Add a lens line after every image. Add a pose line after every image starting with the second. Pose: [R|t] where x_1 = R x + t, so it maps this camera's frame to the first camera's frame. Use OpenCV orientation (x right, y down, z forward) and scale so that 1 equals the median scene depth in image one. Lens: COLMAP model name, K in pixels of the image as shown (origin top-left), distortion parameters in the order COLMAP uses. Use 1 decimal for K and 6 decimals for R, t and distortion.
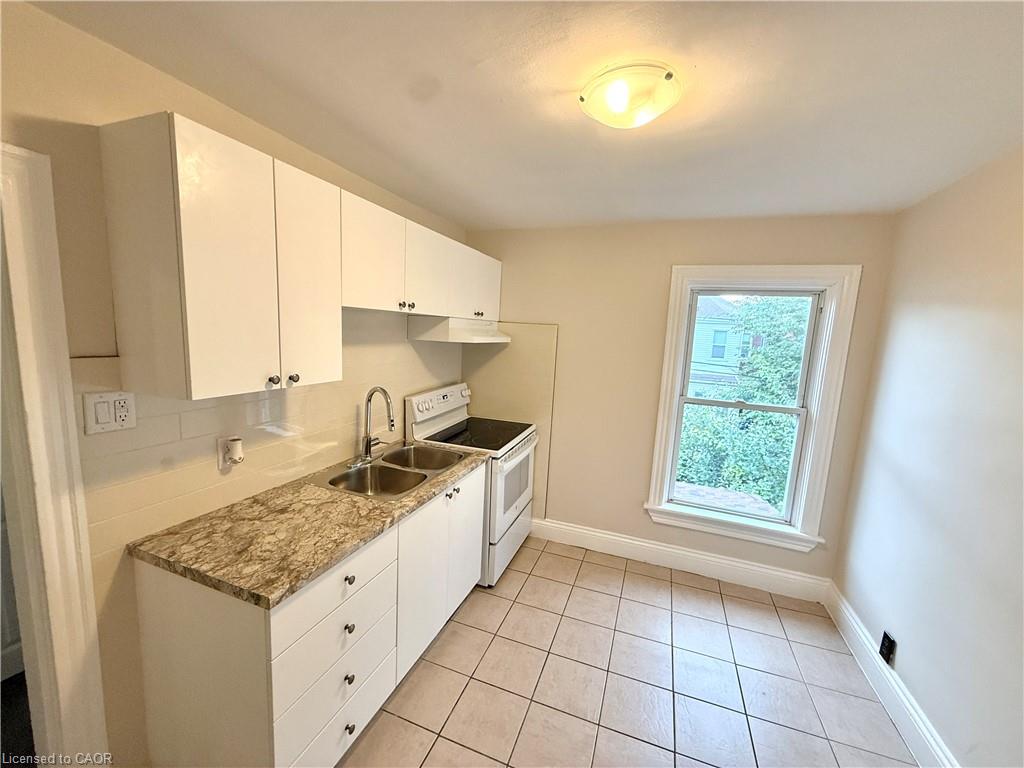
lens RADIAL K [[407.7, 0, 510.5], [0, 407.7, 387.3], [0, 0, 1]] dist [-0.000357, -0.000003]
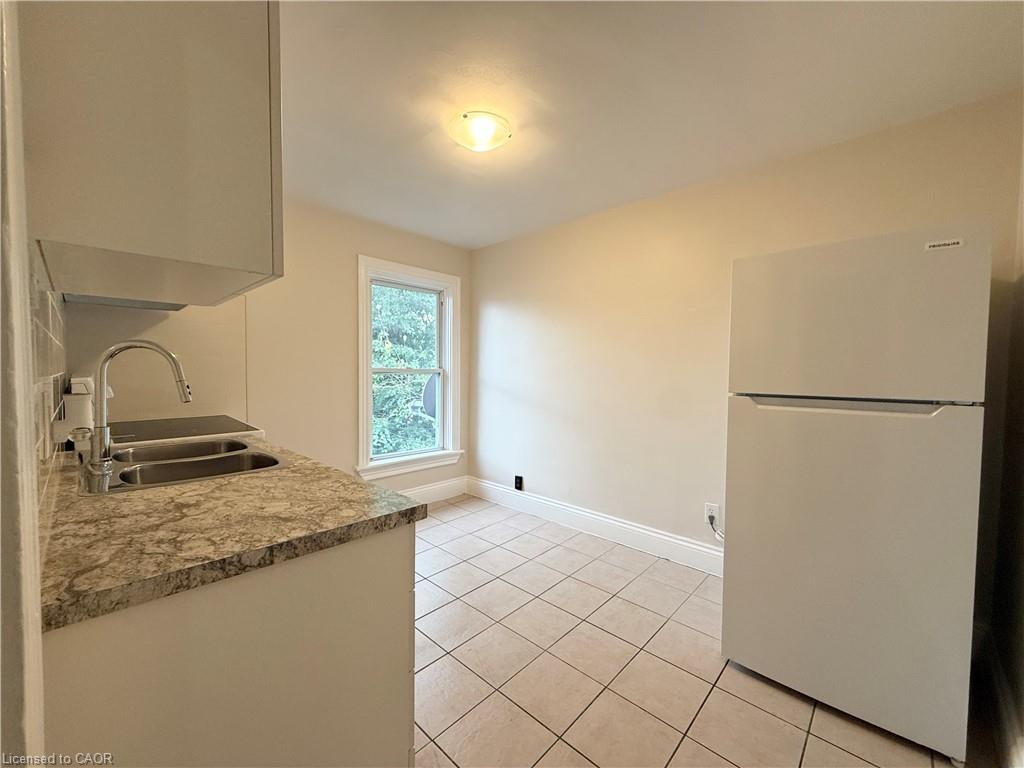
lens RADIAL K [[407.7, 0, 510.5], [0, 407.7, 387.3], [0, 0, 1]] dist [-0.000357, -0.000003]
pose [[0.388155, -0.083045, 0.917845, -0.795027], [0.138320, 0.989900, 0.031069, 0.153518], [-0.911155, 0.114897, 0.395721, 0.261346]]
